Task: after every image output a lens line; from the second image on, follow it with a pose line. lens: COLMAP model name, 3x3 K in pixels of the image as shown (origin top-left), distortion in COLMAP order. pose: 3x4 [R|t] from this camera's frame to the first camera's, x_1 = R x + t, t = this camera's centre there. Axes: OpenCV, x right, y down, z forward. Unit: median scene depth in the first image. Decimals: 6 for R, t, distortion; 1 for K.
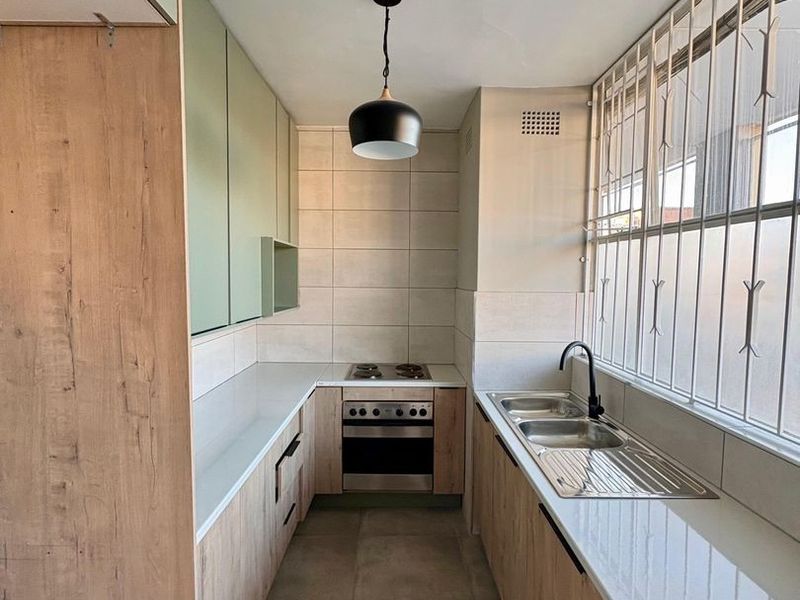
lens RADIAL K [[426.1, 0, 399.4], [0, 426.1, 299.3], [0, 0, 1]] dist [-0.010648, 0.001826]
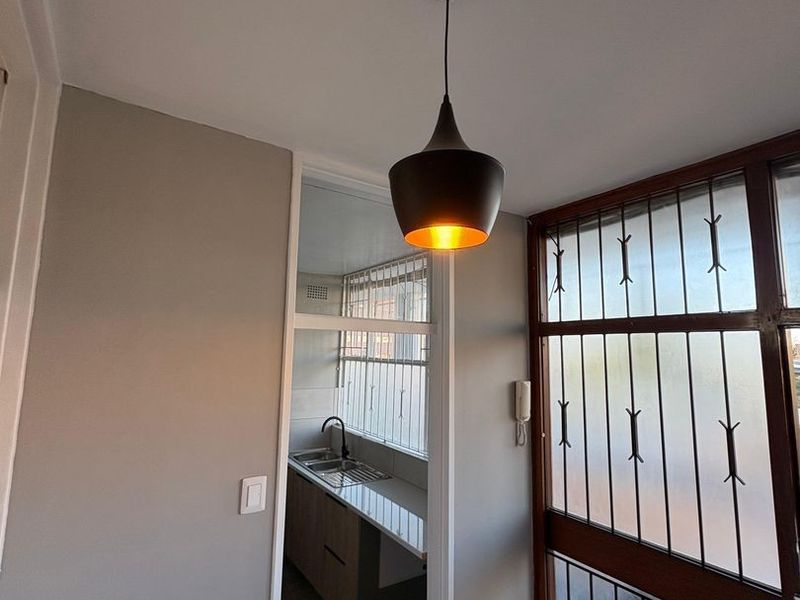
lens RADIAL K [[426.1, 0, 401.6], [0, 426.1, 297.0], [0, 0, 1]] dist [-0.010648, 0.001826]
pose [[0.833210, 0.078397, 0.547370, -0.371730], [0.017977, 0.985535, -0.168517, -0.090392], [-0.552664, 0.150250, 0.819749, -0.704897]]
